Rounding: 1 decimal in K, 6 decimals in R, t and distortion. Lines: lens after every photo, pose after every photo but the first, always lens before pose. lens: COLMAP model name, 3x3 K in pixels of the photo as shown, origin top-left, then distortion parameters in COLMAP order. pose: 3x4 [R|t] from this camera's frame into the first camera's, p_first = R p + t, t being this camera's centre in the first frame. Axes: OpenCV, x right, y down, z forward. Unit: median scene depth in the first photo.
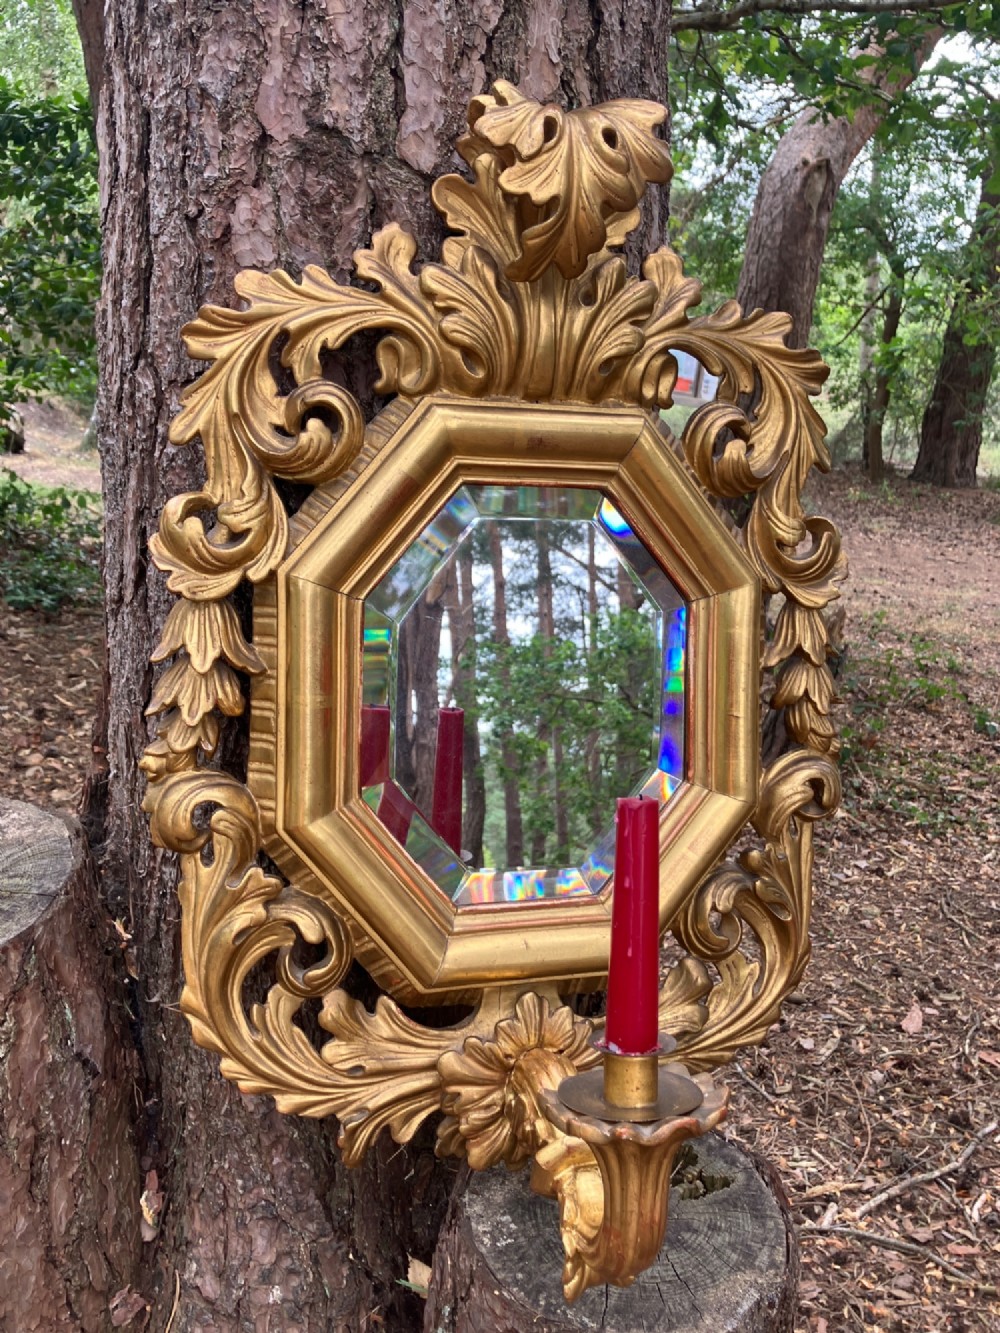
lens RADIAL K [[1214.0, 0, 508.7], [0, 1214.0, 648.7], [0, 0, 1]] dist [0.037575, -0.005563]
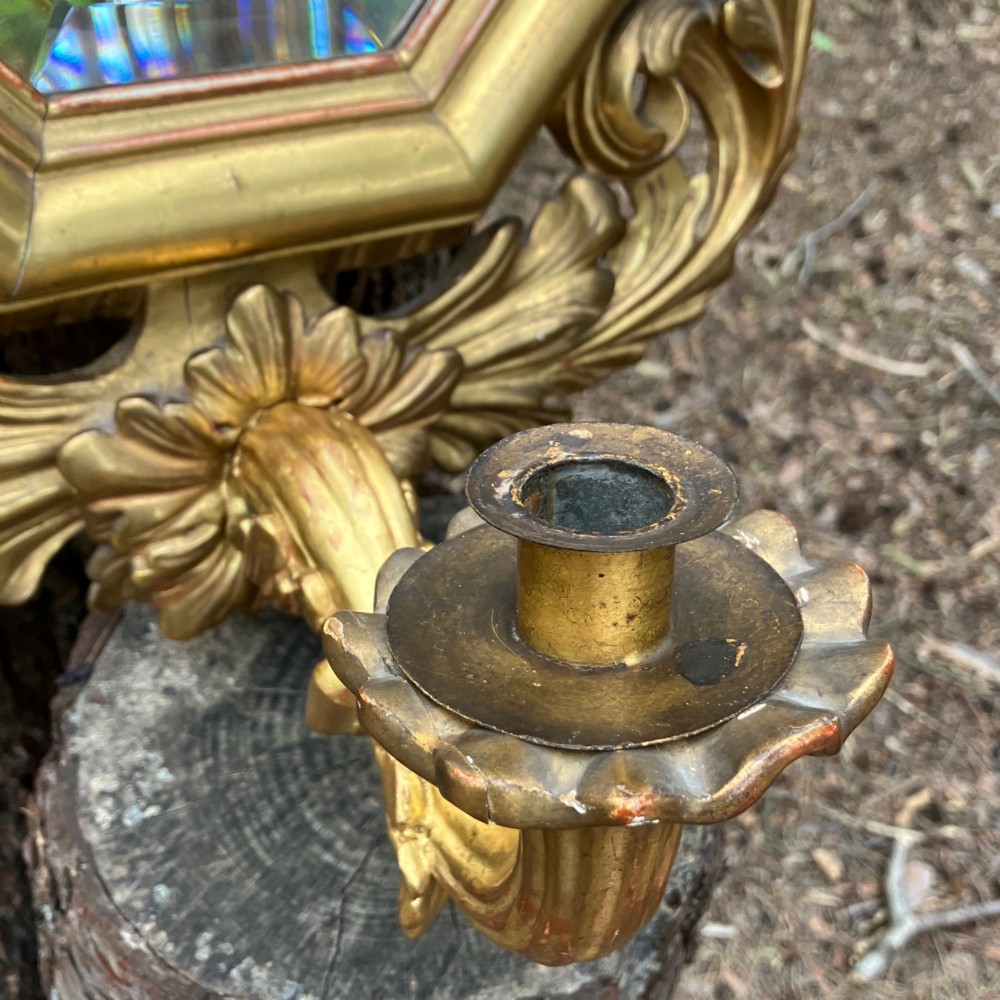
lens RADIAL K [[1325.6, 0, 509.9], [0, 1325.6, 502.6], [0, 0, 1]] dist [0.016542, 0.000000]
pose [[0.973883, -0.115569, 0.195439, 0.004161], [0.003316, 0.867915, 0.496702, 0.117258], [-0.227027, -0.483081, 0.845631, 0.558160]]
